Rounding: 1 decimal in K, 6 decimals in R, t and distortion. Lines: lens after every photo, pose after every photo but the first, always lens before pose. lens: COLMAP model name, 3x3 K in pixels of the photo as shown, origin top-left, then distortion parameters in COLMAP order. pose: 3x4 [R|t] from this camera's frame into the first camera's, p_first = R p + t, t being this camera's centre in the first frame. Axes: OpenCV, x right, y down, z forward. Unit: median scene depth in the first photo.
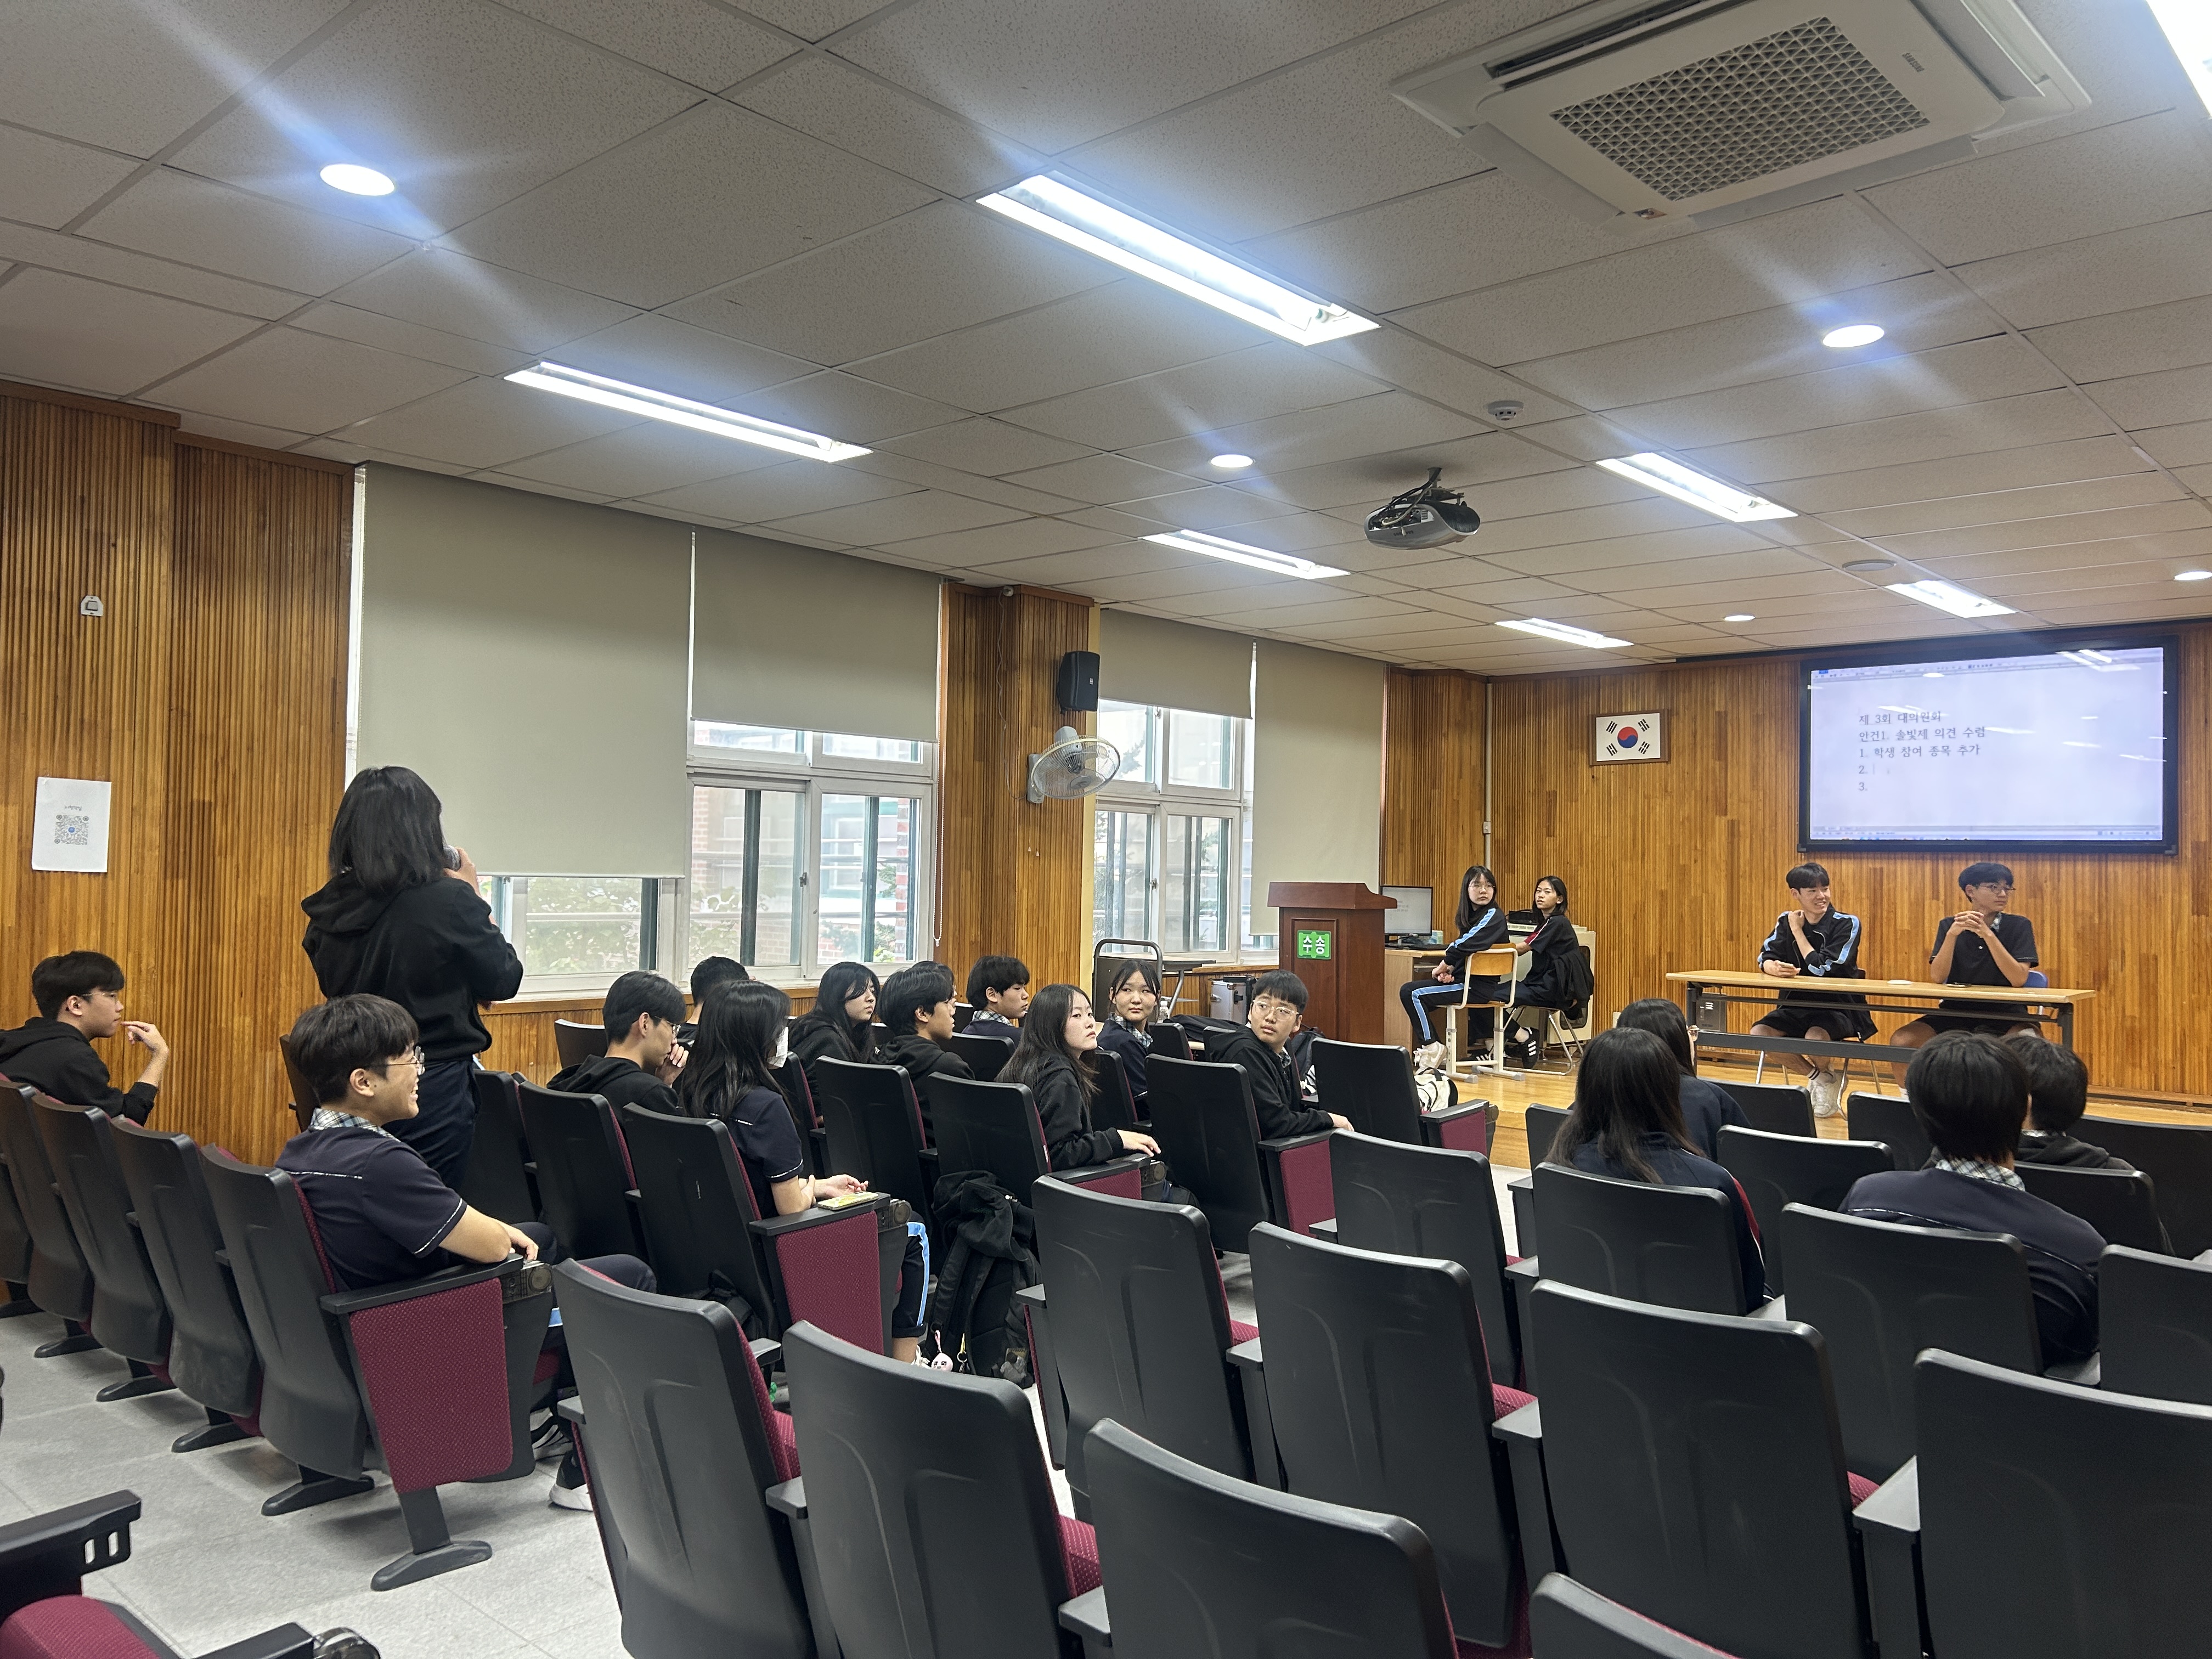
lens RADIAL K [[1662.3, 0, 1056.6], [0, 1662.3, 827.6], [0, 0, 1]] dist [-0.002303, -0.002892]
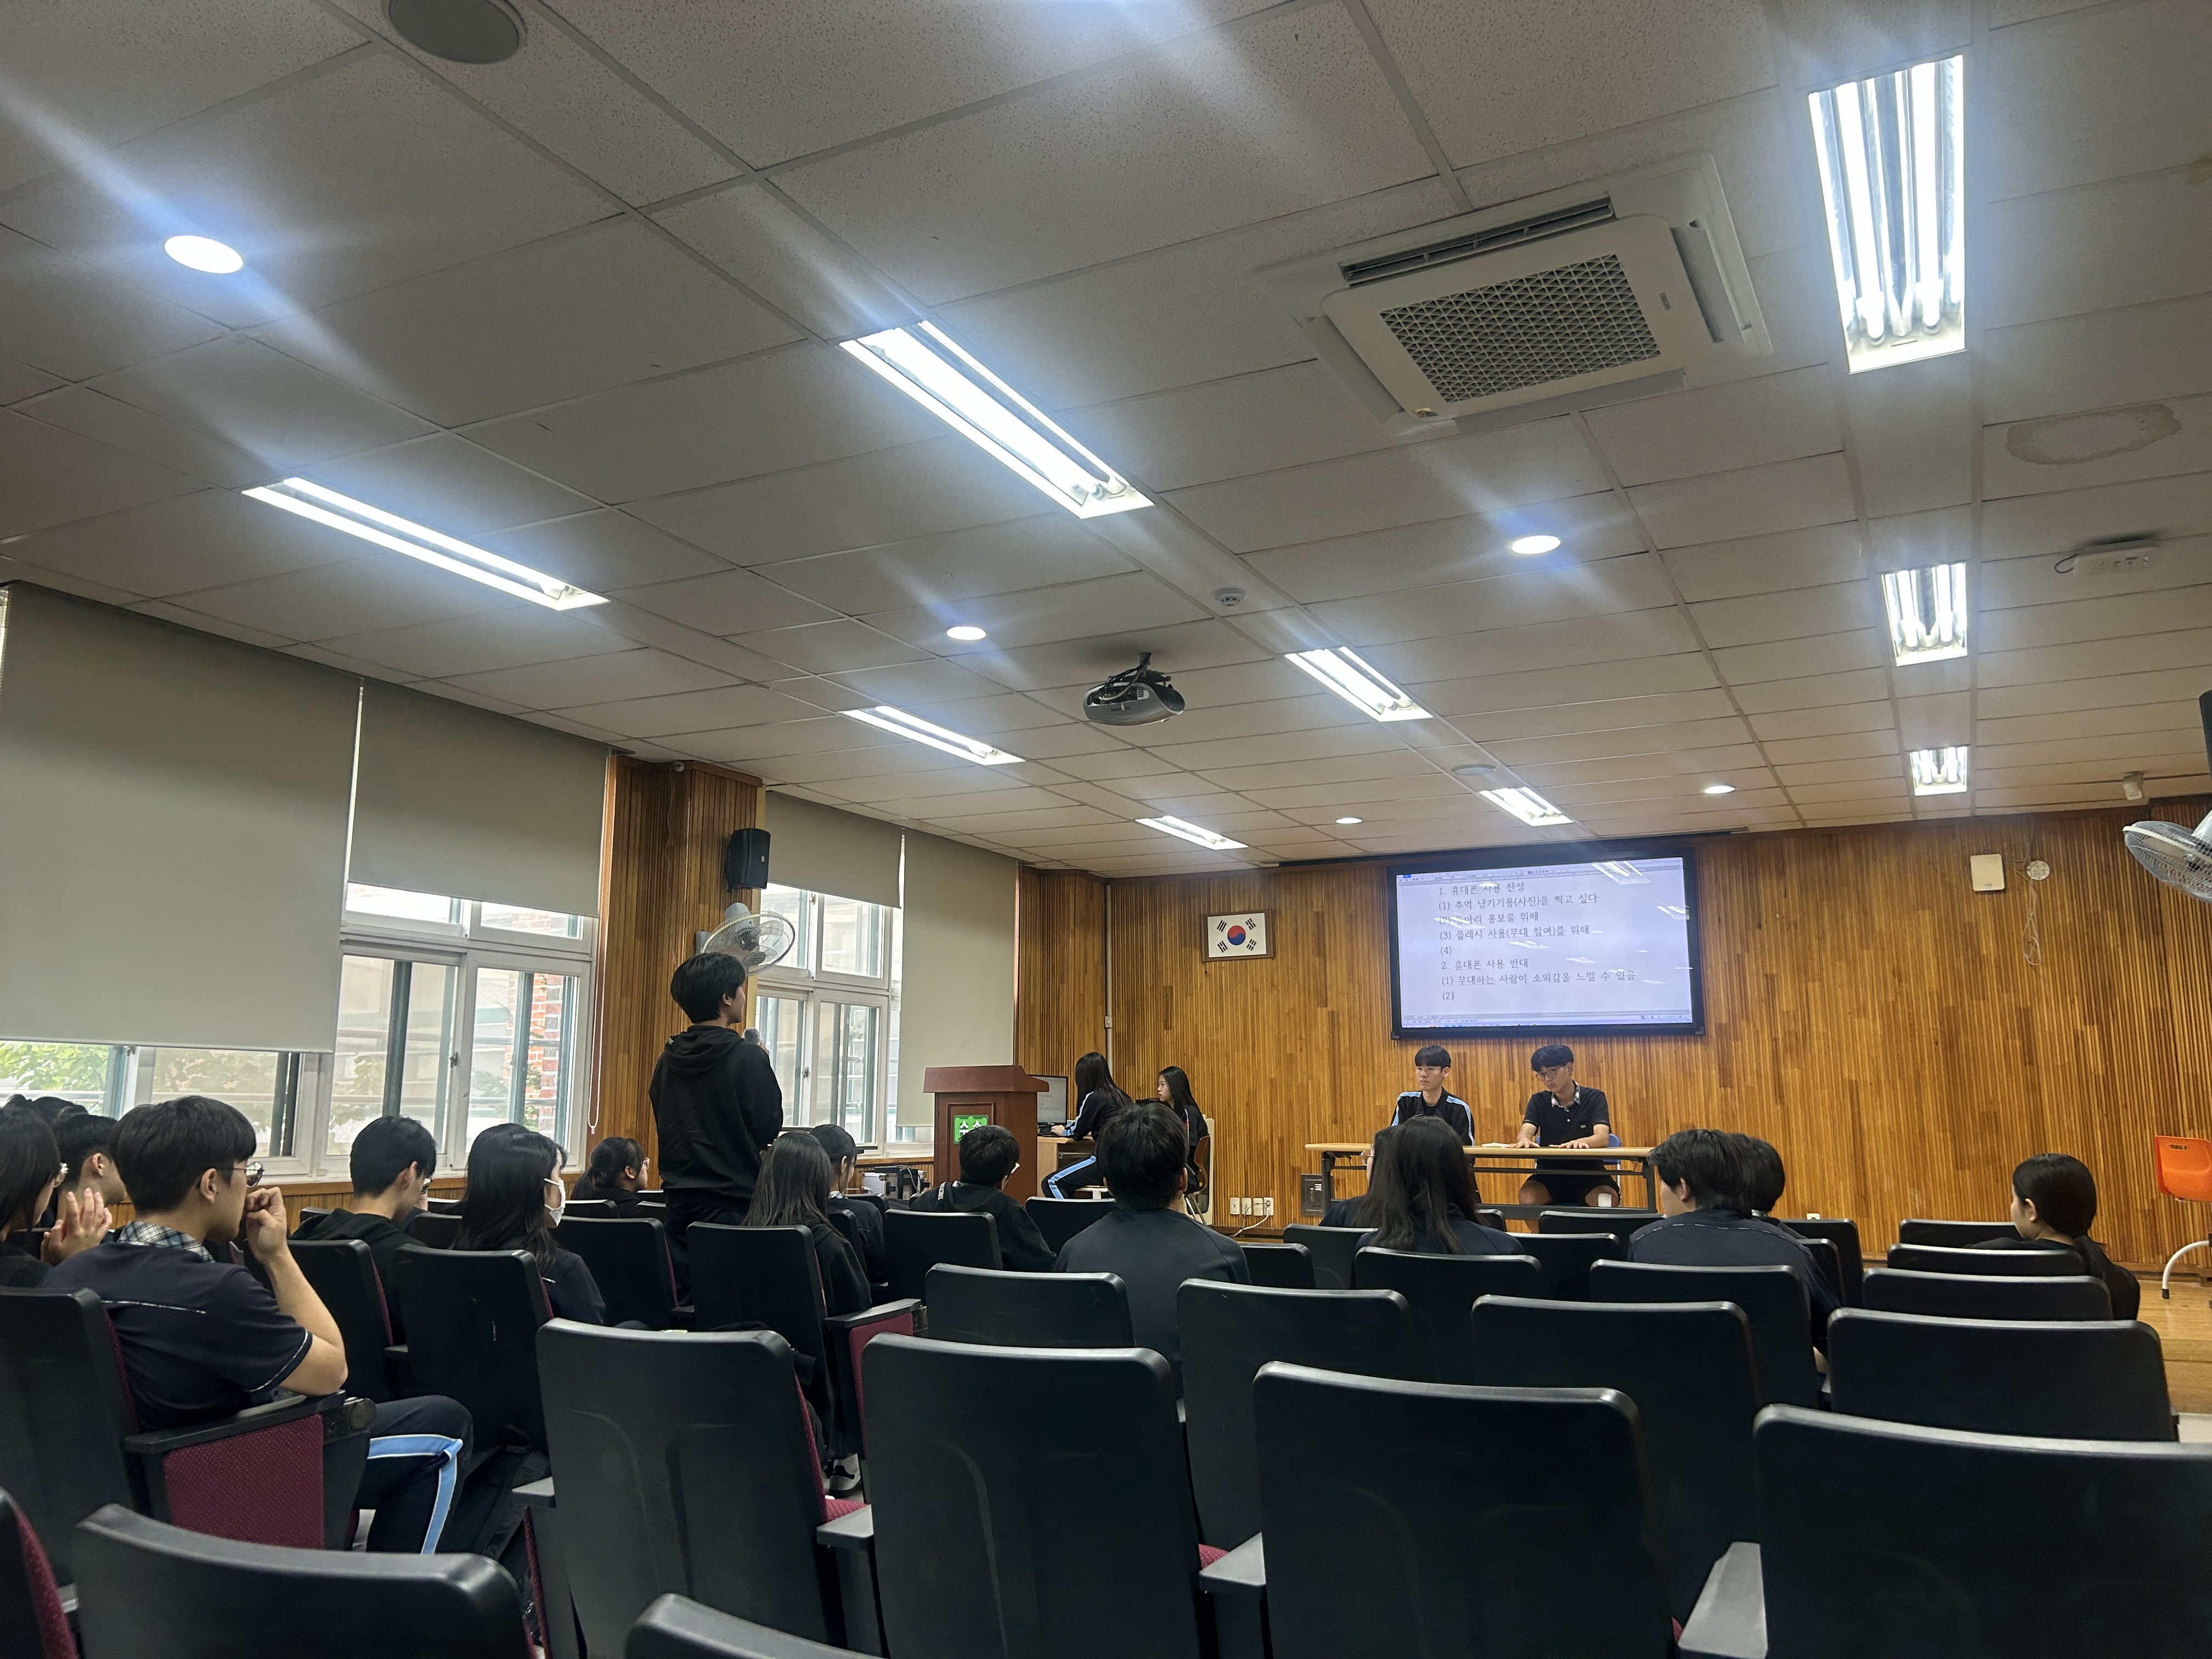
lens RADIAL K [[1672.7, 0, 1037.5], [0, 1672.7, 829.4], [0, 0, 1]] dist [0.004722, -0.002741]
pose [[0.963042, 0.032392, 0.267397, -0.087897], [0.005705, 0.990067, -0.140484, 0.035529], [-0.269291, 0.136817, 0.953291, -0.005451]]
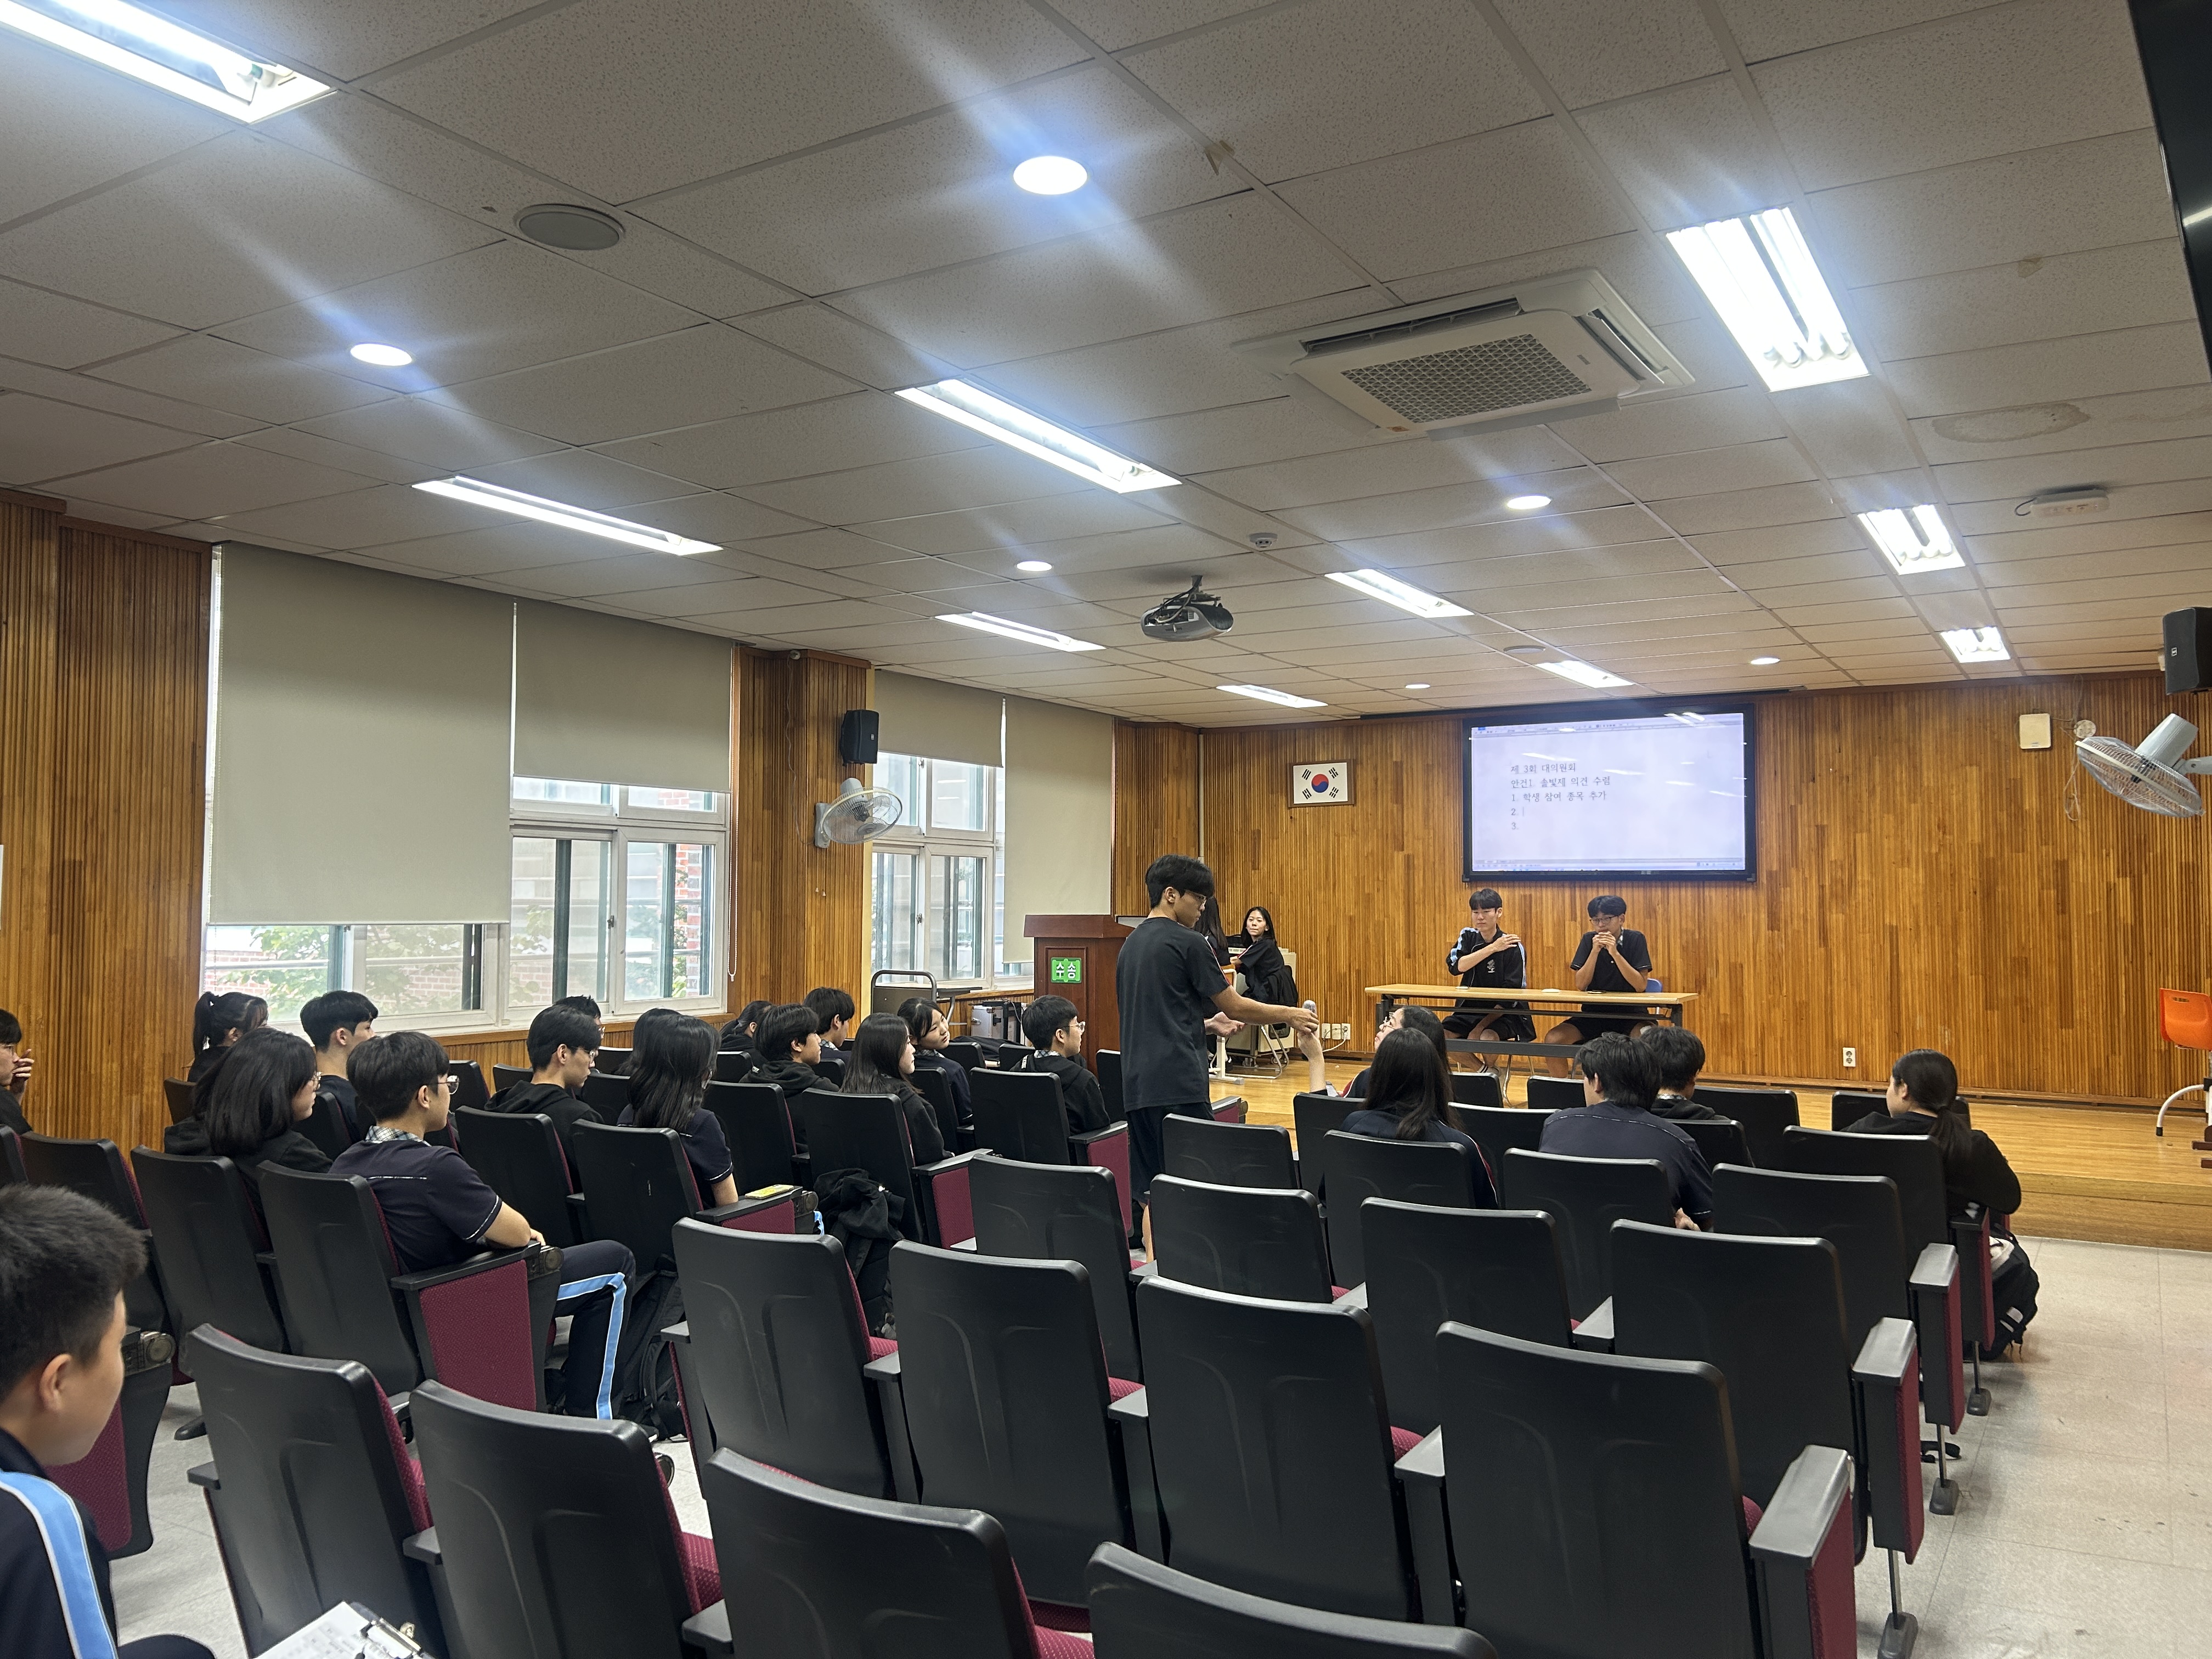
lens RADIAL K [[1672.7, 0, 1037.5], [0, 1672.7, 829.4], [0, 0, 1]] dist [0.004722, -0.002741]
pose [[0.982263, -0.007449, 0.187363, -0.079290], [0.010122, 0.999860, -0.013313, -0.010960], [-0.187237, 0.014974, 0.982201, -0.118305]]
